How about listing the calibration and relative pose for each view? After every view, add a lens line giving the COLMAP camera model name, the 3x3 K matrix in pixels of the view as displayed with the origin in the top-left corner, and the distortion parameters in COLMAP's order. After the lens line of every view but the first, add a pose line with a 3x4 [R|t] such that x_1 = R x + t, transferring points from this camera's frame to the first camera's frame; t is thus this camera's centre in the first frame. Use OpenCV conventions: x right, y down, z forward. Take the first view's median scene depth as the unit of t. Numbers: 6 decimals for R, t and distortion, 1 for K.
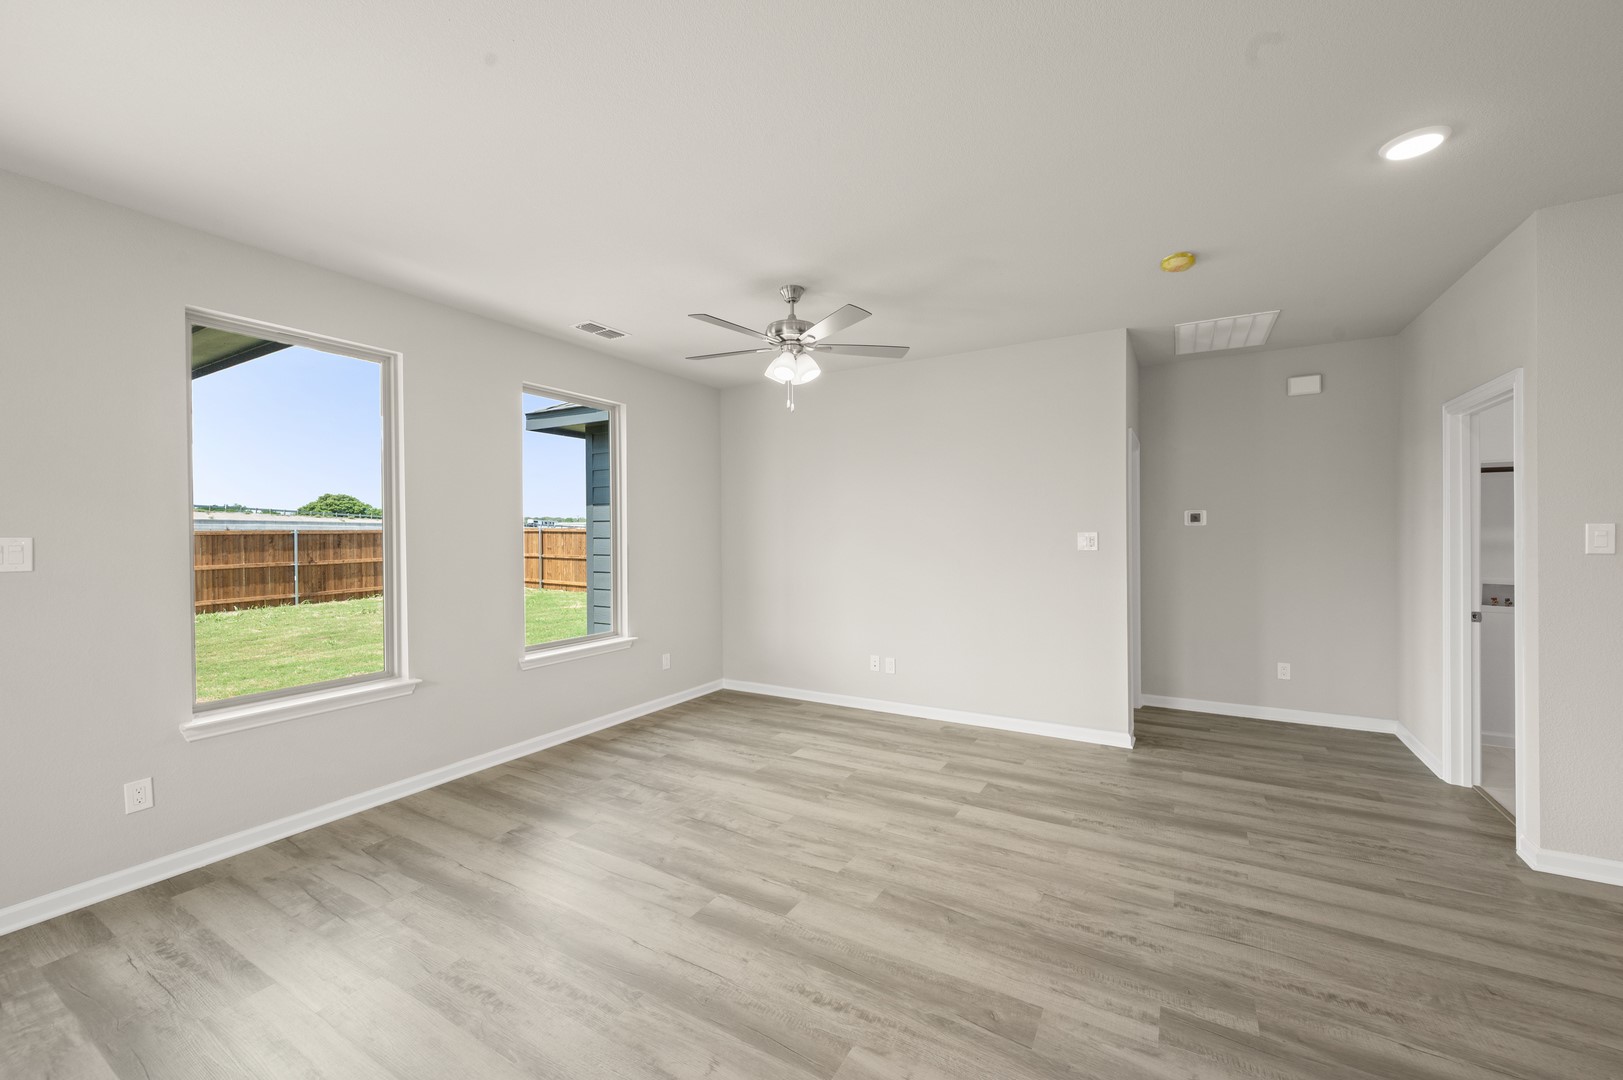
lens RADIAL K [[637.3, 0, 813.1], [0, 637.3, 536.7], [0, 0, 1]] dist [0.000402, -0.000162]
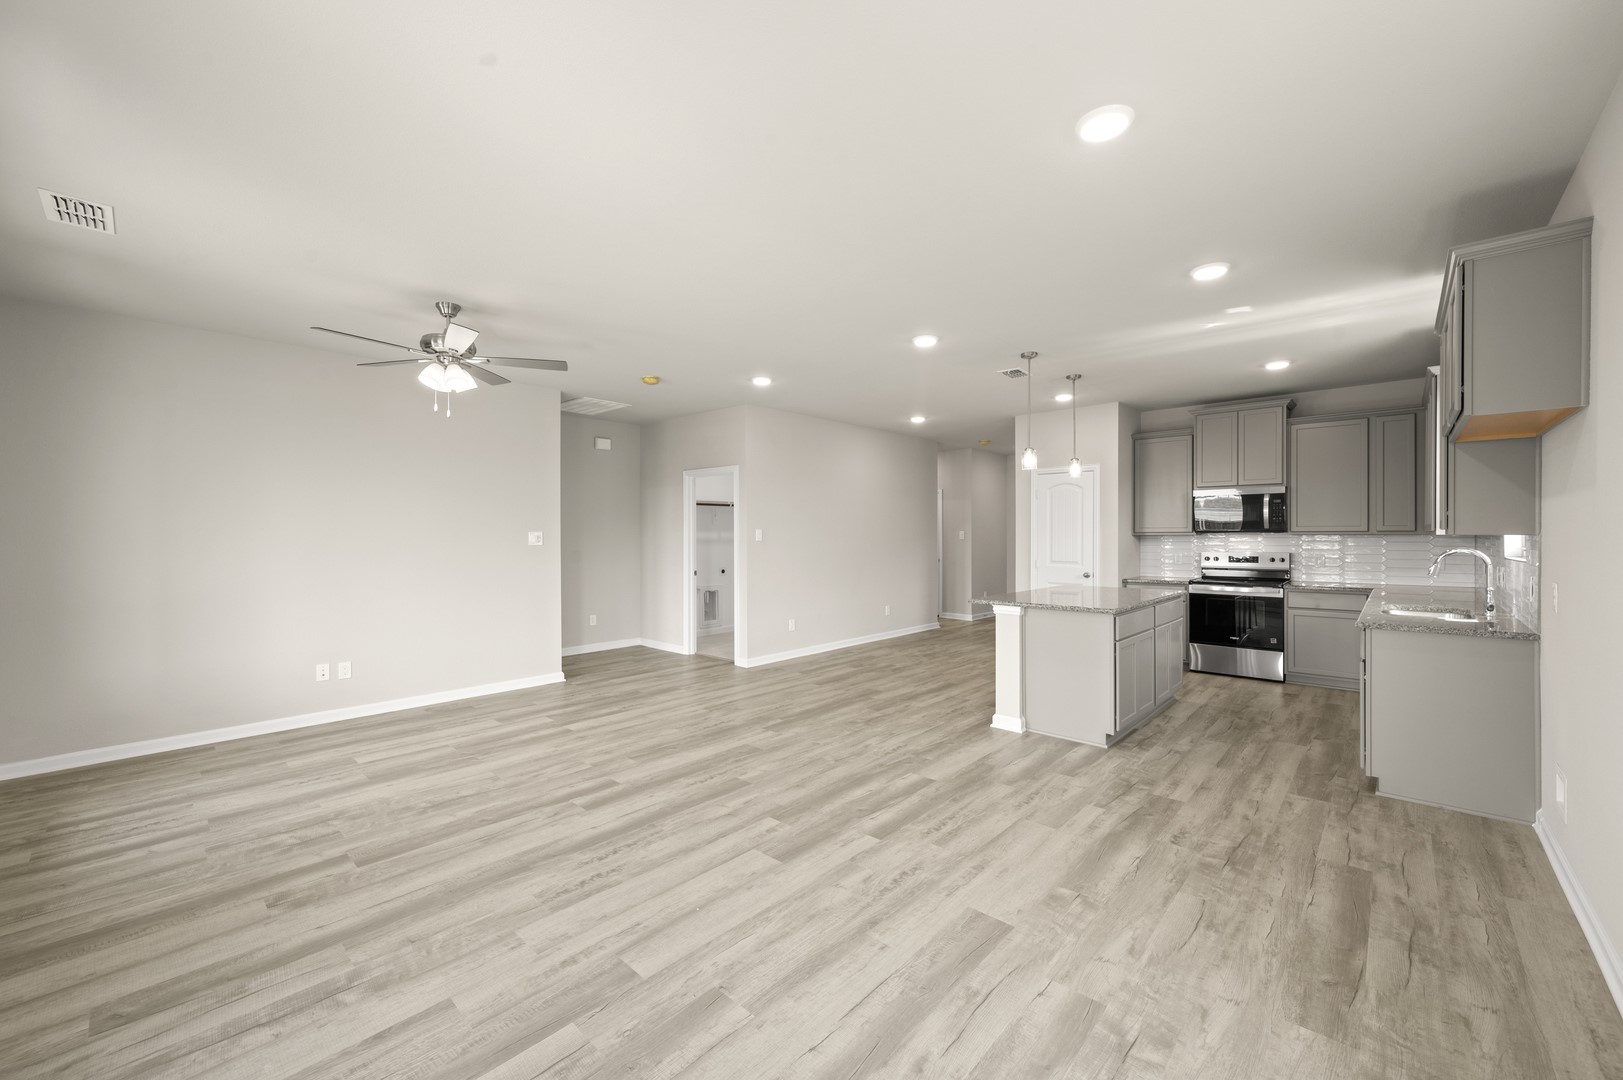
lens RADIAL K [[637.3, 0, 813.1], [0, 637.3, 536.7], [0, 0, 1]] dist [0.000402, -0.000162]
pose [[0.215294, 0.003294, 0.976544, -1.117045], [0.006878, 0.999964, -0.004889, 0.020109], [-0.976525, 0.007769, 0.215263, 0.183658]]
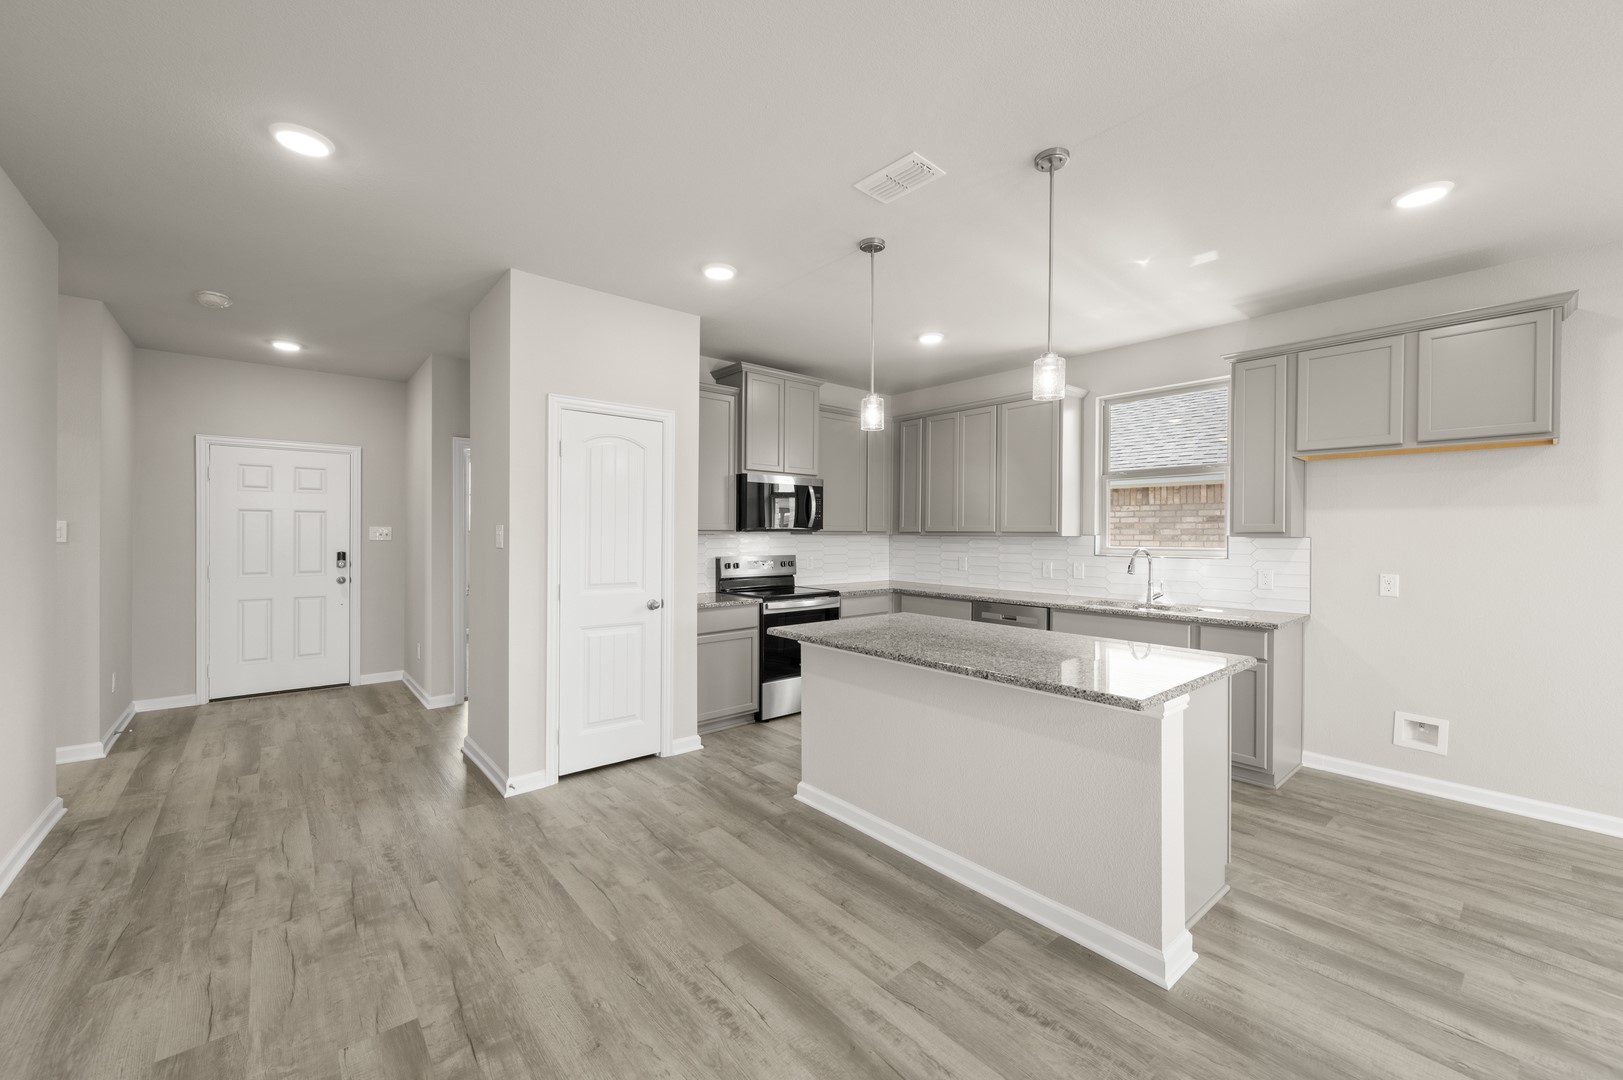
lens RADIAL K [[637.3, 0, 813.1], [0, 637.3, 536.7], [0, 0, 1]] dist [0.000402, -0.000162]
pose [[-0.942792, 0.000158, 0.333382, 0.598463], [0.002761, 0.999969, 0.007337, 0.006676], [-0.333370, 0.007838, -0.942763, 0.824870]]
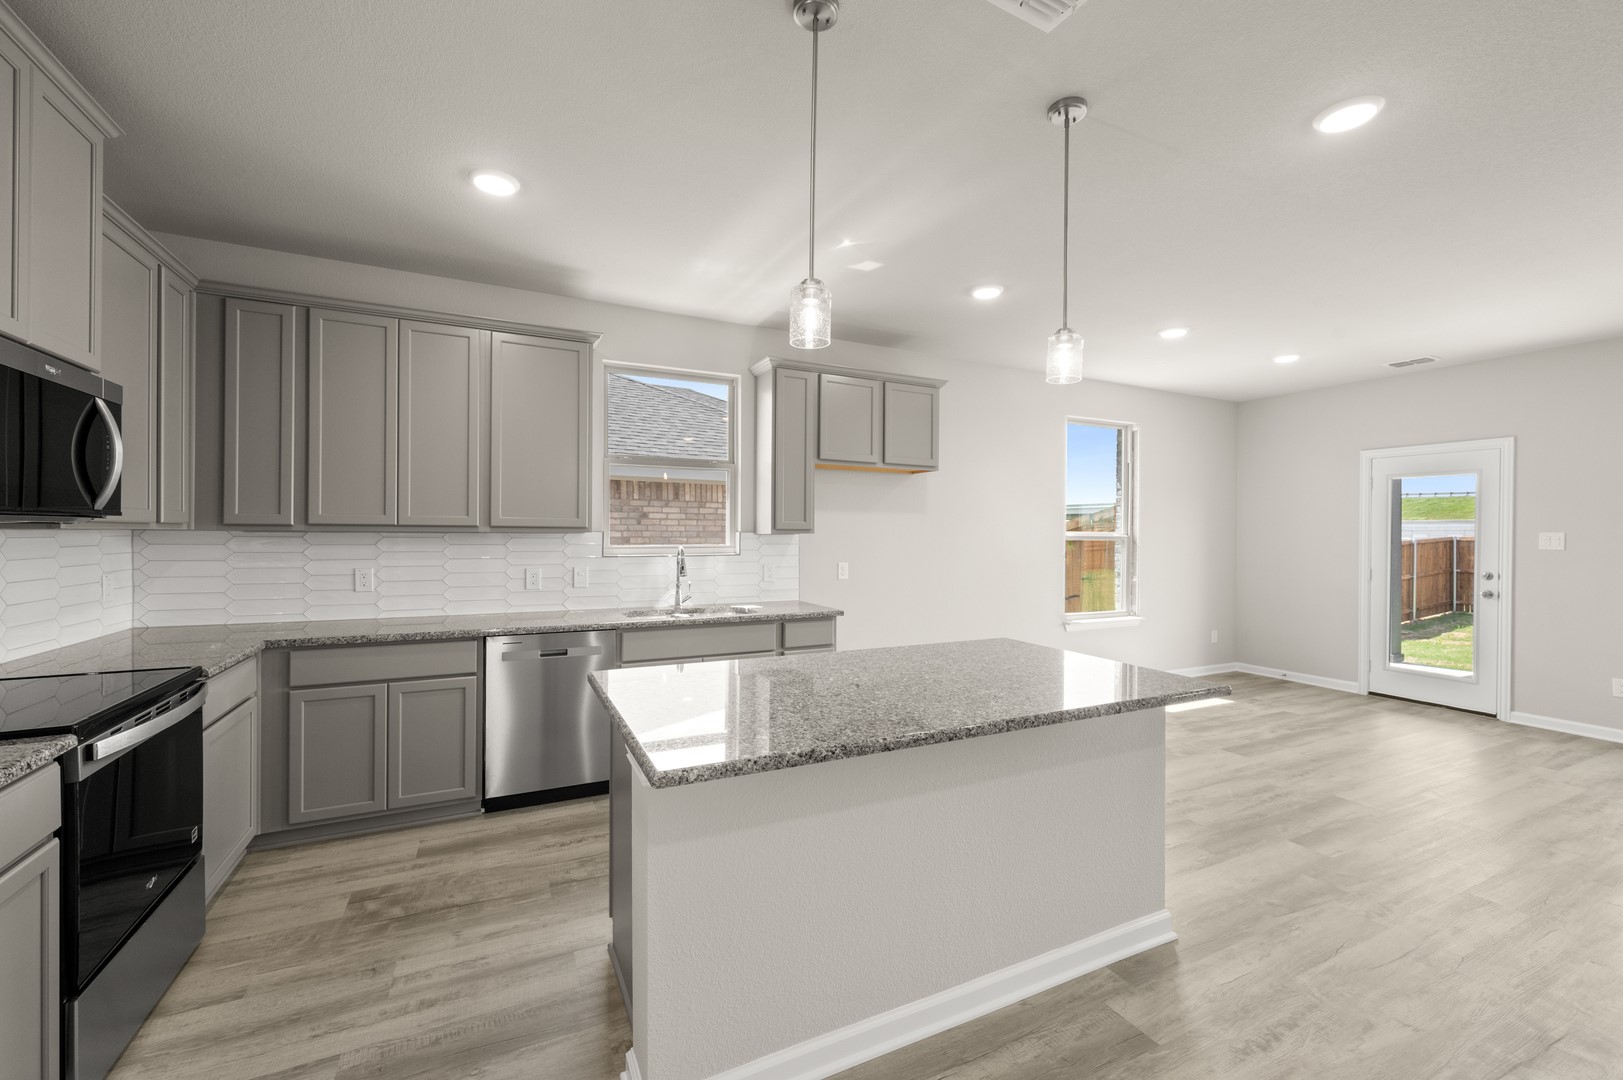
lens RADIAL K [[653.4, 0, 811.9], [0, 653.4, 536.2], [0, 0, 1]] dist [0.001020, 0.000338]
pose [[-0.555149, 0.005748, -0.831731, 1.327554], [-0.008541, 0.999884, 0.012611, 0.005534], [0.831707, 0.014105, -0.555036, 0.161460]]
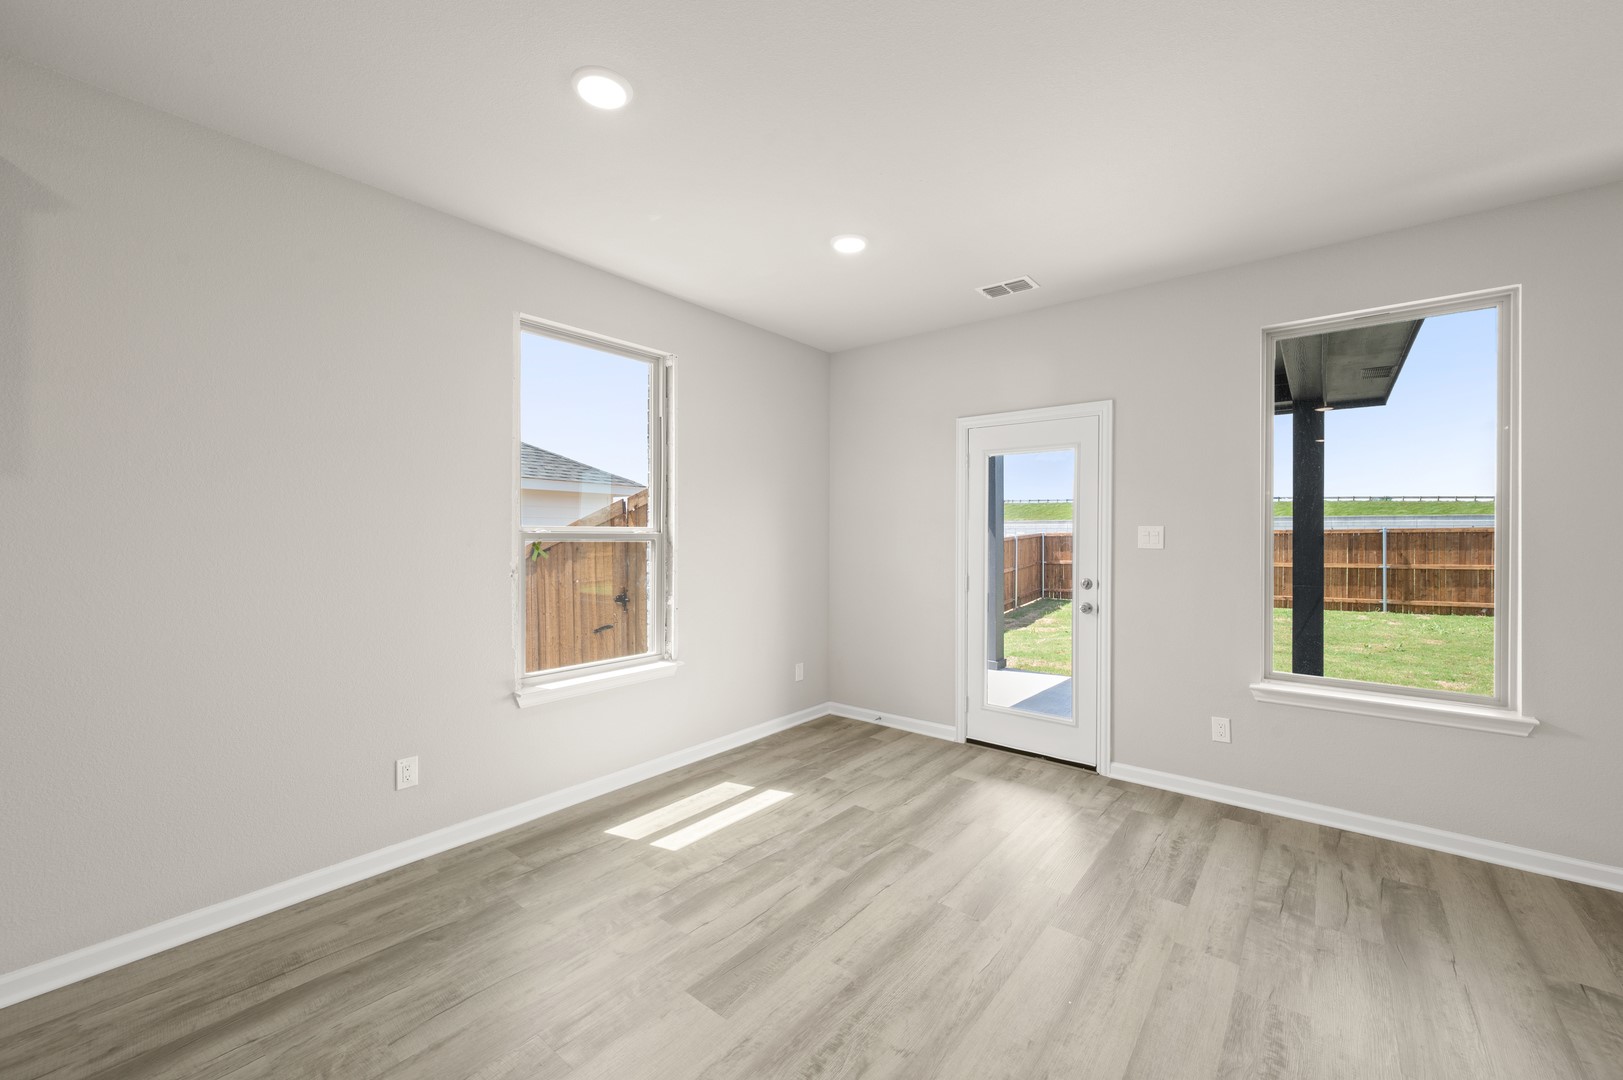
lens RADIAL K [[637.3, 0, 813.1], [0, 637.3, 536.7], [0, 0, 1]] dist [0.000402, -0.000162]
pose [[-0.153560, 0.010881, -0.988079, 0.272117], [-0.007571, 0.999897, 0.012188, 0.011811], [0.988110, 0.009353, -0.153461, 0.337929]]
